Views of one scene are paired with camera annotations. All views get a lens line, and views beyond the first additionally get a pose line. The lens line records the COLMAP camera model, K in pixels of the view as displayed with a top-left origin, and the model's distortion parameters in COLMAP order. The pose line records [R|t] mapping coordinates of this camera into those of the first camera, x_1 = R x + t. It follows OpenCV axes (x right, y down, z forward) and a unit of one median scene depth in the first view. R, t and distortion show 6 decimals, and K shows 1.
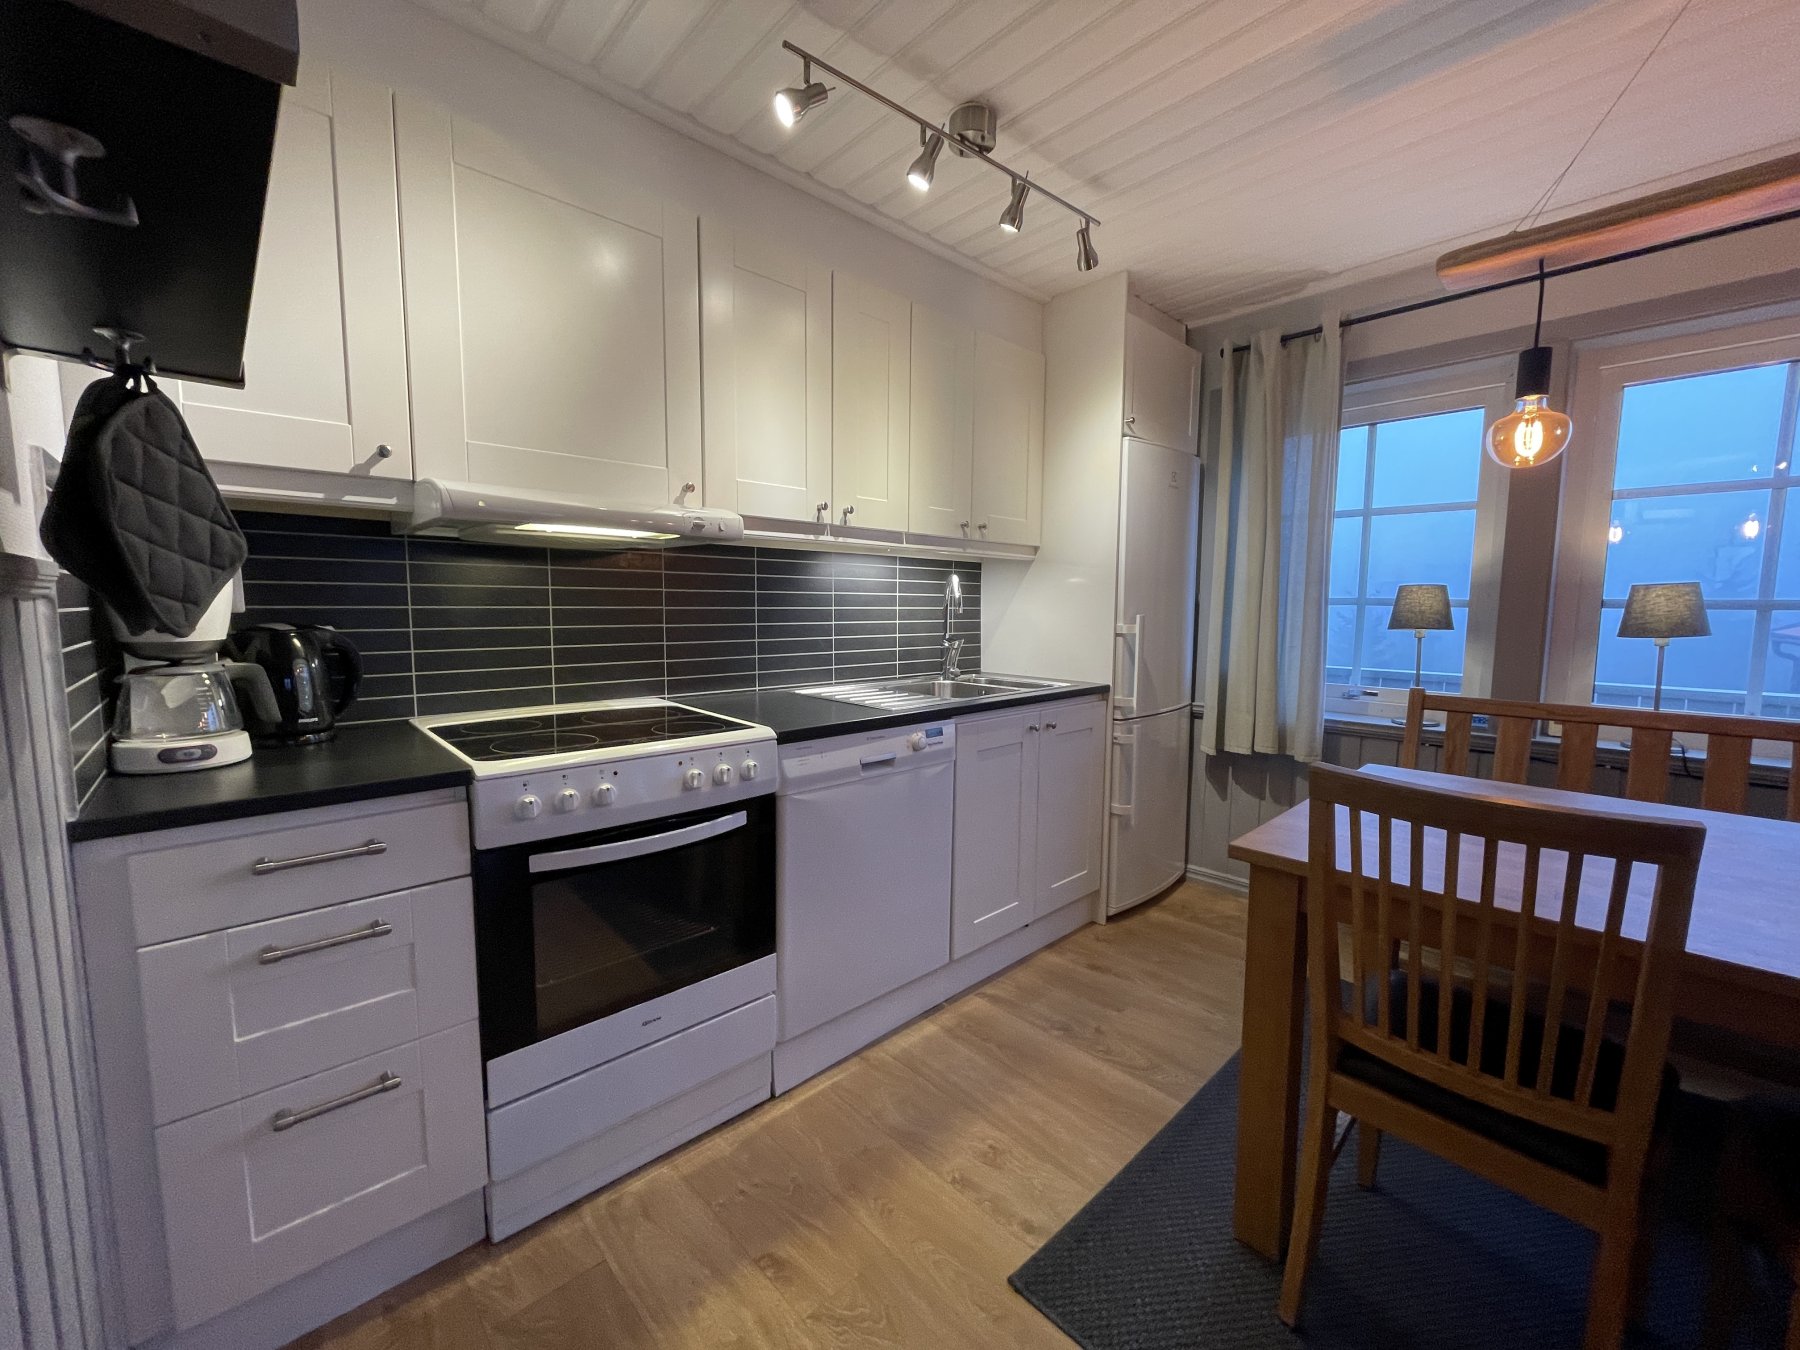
lens RADIAL K [[722.4, 0, 905.5], [0, 722.4, 673.4], [0, 0, 1]] dist [-0.008359, 0.000317]
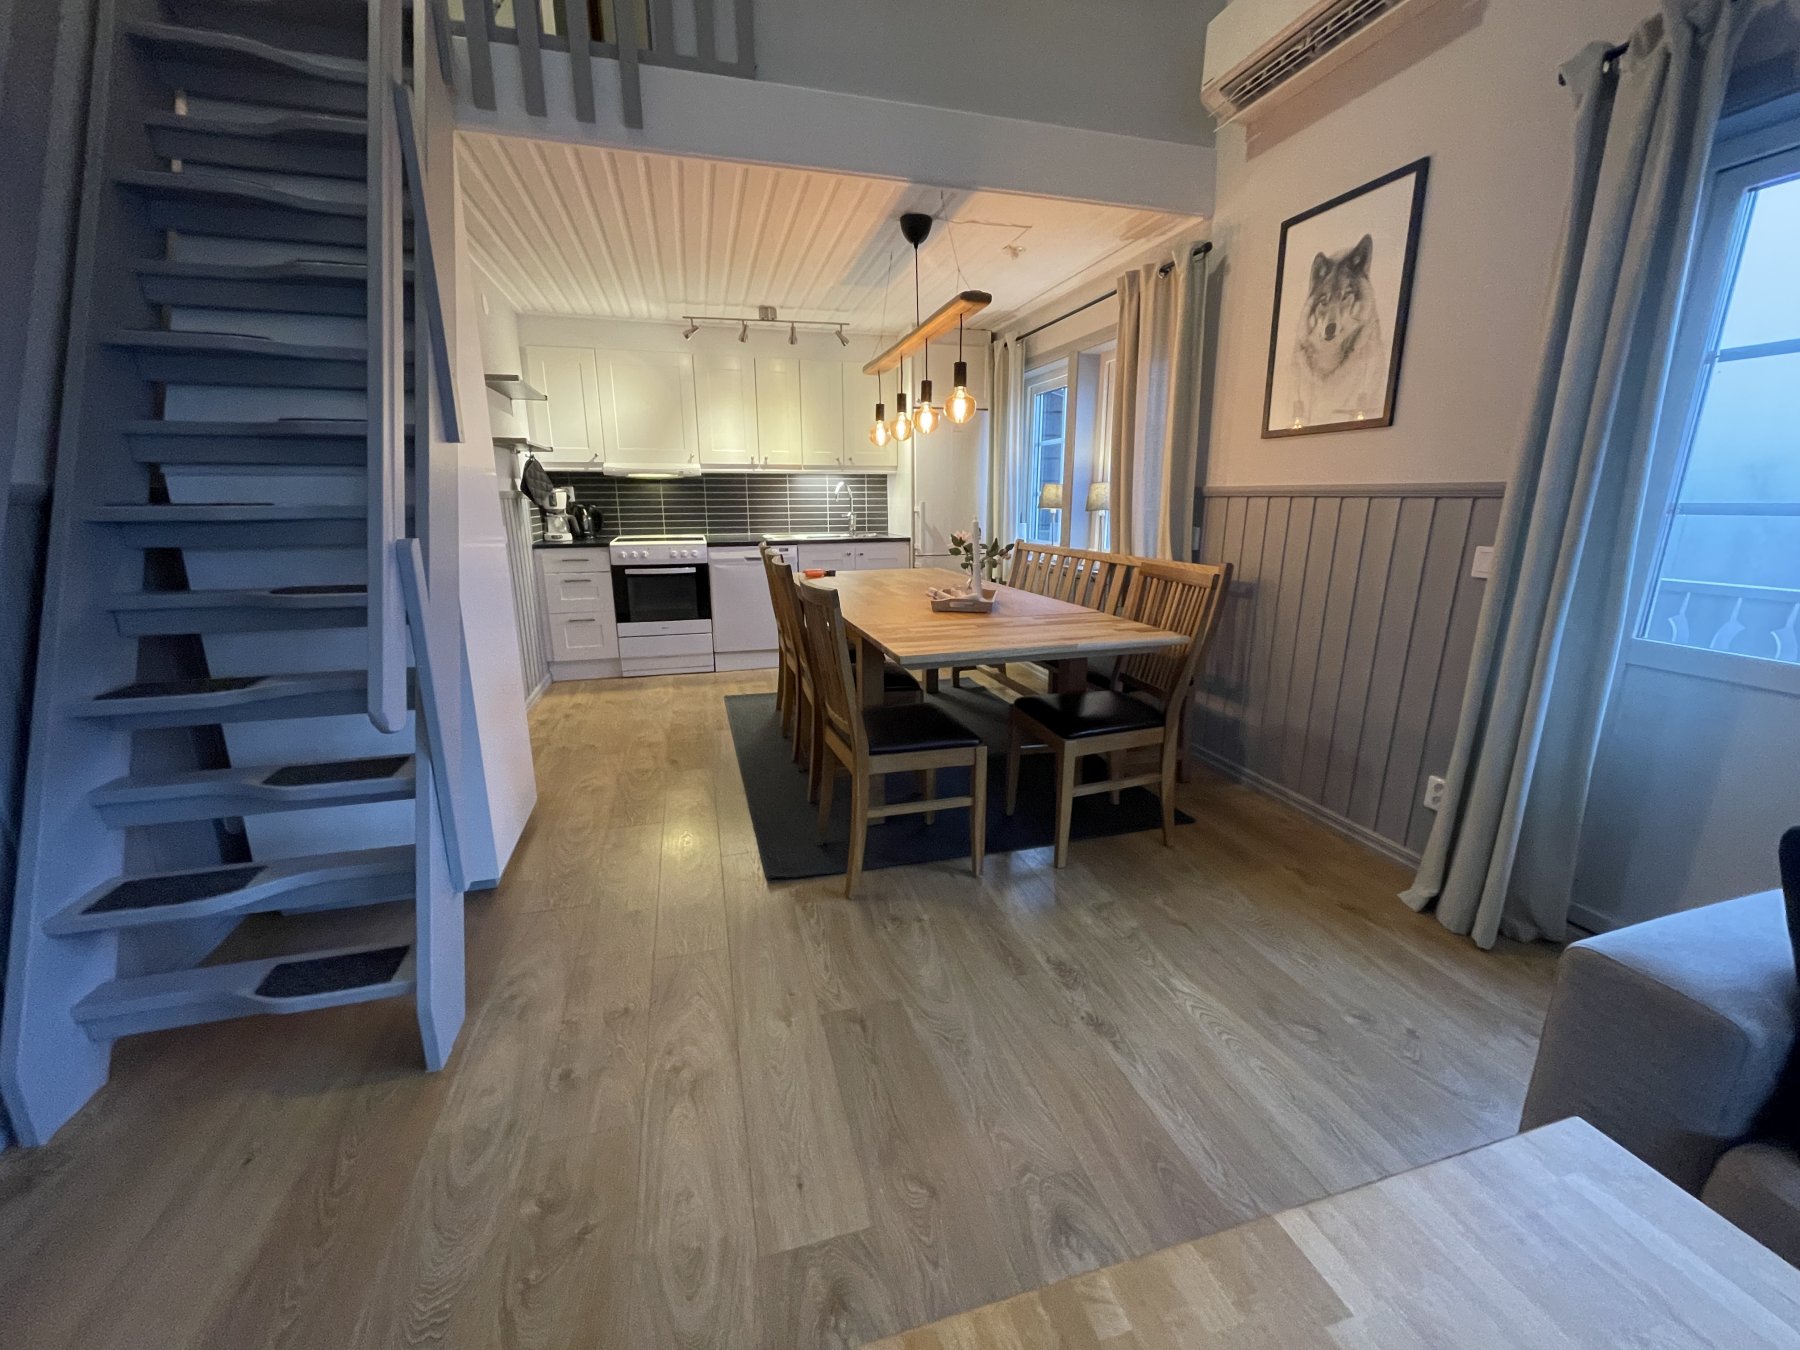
lens RADIAL K [[722.4, 0, 903.8], [0, 722.4, 678.7], [0, 0, 1]] dist [-0.008359, 0.000317]
pose [[0.888964, 0.105303, -0.445707, 1.933633], [-0.035939, 0.986246, 0.161331, 0.126406], [0.456565, -0.127400, 0.880521, -1.320562]]
